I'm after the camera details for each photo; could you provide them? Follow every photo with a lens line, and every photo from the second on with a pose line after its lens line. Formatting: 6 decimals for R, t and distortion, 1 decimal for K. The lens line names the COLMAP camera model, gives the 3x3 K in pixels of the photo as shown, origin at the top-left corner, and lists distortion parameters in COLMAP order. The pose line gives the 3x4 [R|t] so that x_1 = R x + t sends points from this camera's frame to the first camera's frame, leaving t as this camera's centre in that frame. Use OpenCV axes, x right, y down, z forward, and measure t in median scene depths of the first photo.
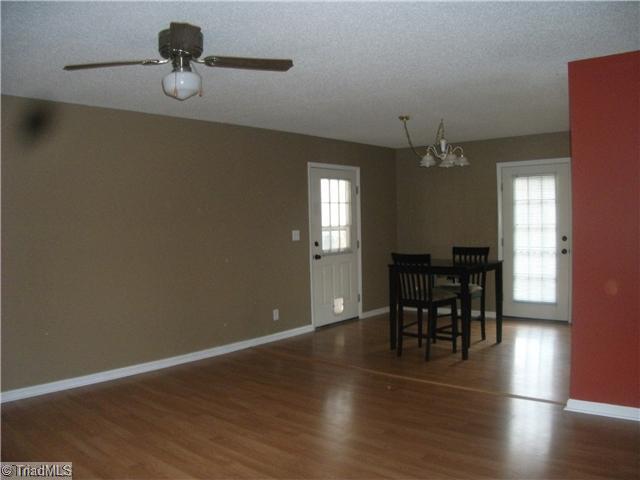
lens RADIAL K [[488.5, 0, 320.0], [0, 488.5, 240.0], [0, 0, 1]] dist [-0.269635, 0.194003]
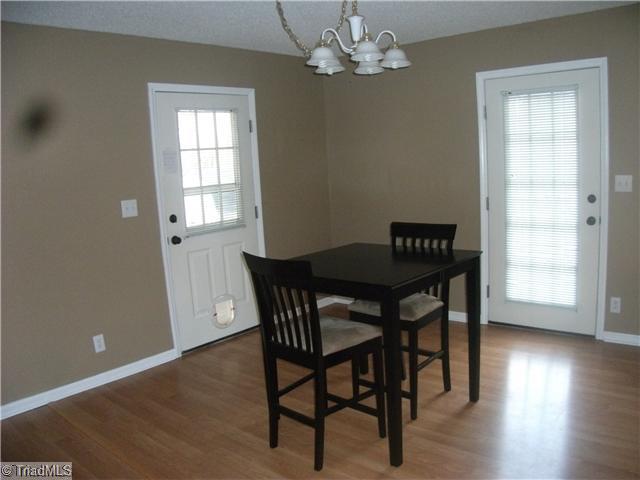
lens RADIAL K [[521.0, 0, 320.0], [0, 521.0, 240.0], [0, 0, 1]] dist [-0.175206, 0.002057]
pose [[0.999058, -0.035393, 0.025098, 0.162900], [0.032436, 0.993426, 0.109787, -0.030899], [-0.028819, -0.108869, 0.993638, 0.366912]]
